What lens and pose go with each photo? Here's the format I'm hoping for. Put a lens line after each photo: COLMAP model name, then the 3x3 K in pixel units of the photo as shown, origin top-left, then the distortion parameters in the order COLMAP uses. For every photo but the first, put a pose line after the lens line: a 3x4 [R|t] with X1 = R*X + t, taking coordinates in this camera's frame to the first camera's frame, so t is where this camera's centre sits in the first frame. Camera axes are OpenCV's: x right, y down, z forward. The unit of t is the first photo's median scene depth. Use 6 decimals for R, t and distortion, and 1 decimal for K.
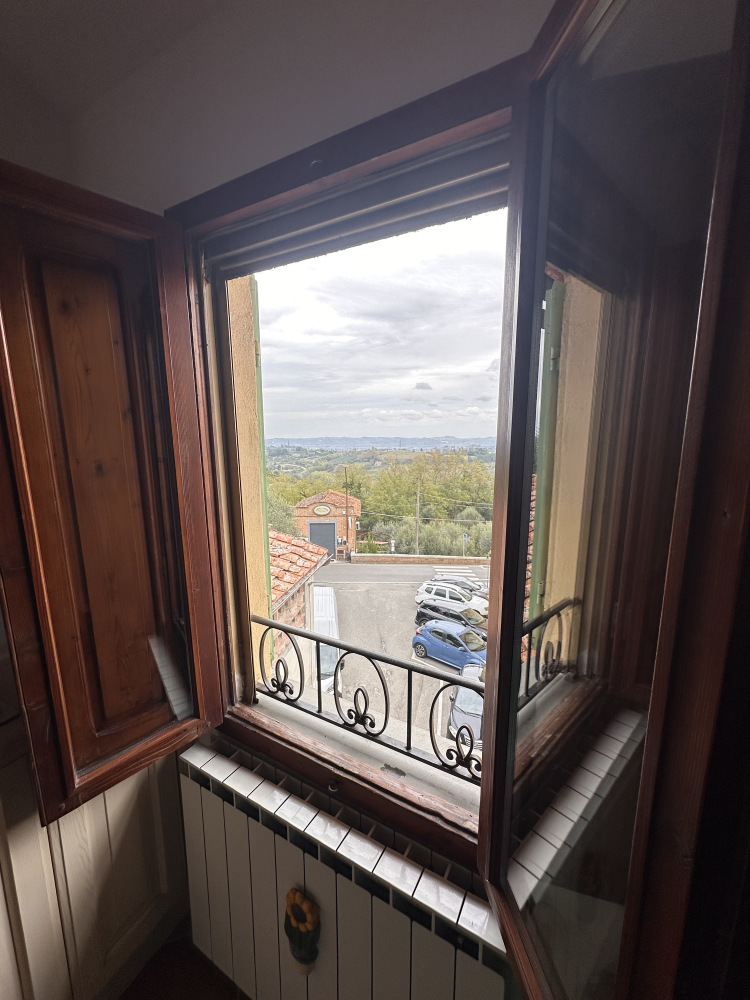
lens RADIAL K [[388.2, 0, 370.9], [0, 388.2, 505.3], [0, 0, 1]] dist [-0.003988, 0.001503]
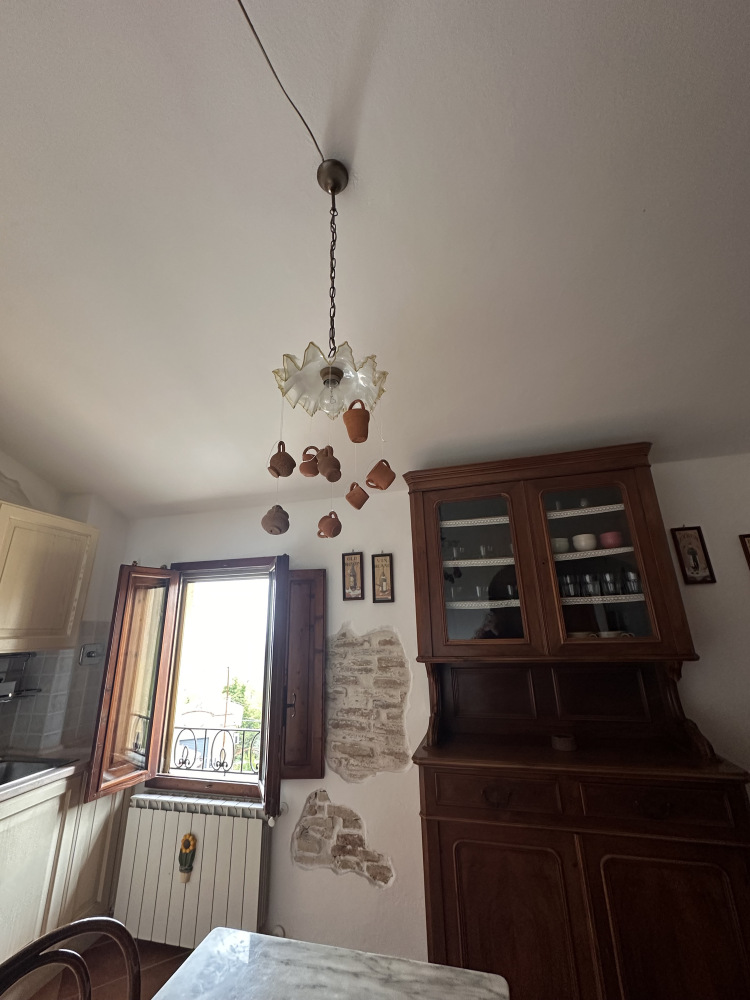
lens RADIAL K [[388.2, 0, 371.8], [0, 388.2, 505.1], [0, 0, 1]] dist [-0.003988, 0.001503]
pose [[0.964688, 0.058411, 0.256837, 0.138807], [0.068419, 0.886057, -0.458499, 0.257738], [-0.254353, 0.459881, 0.850772, -1.748468]]
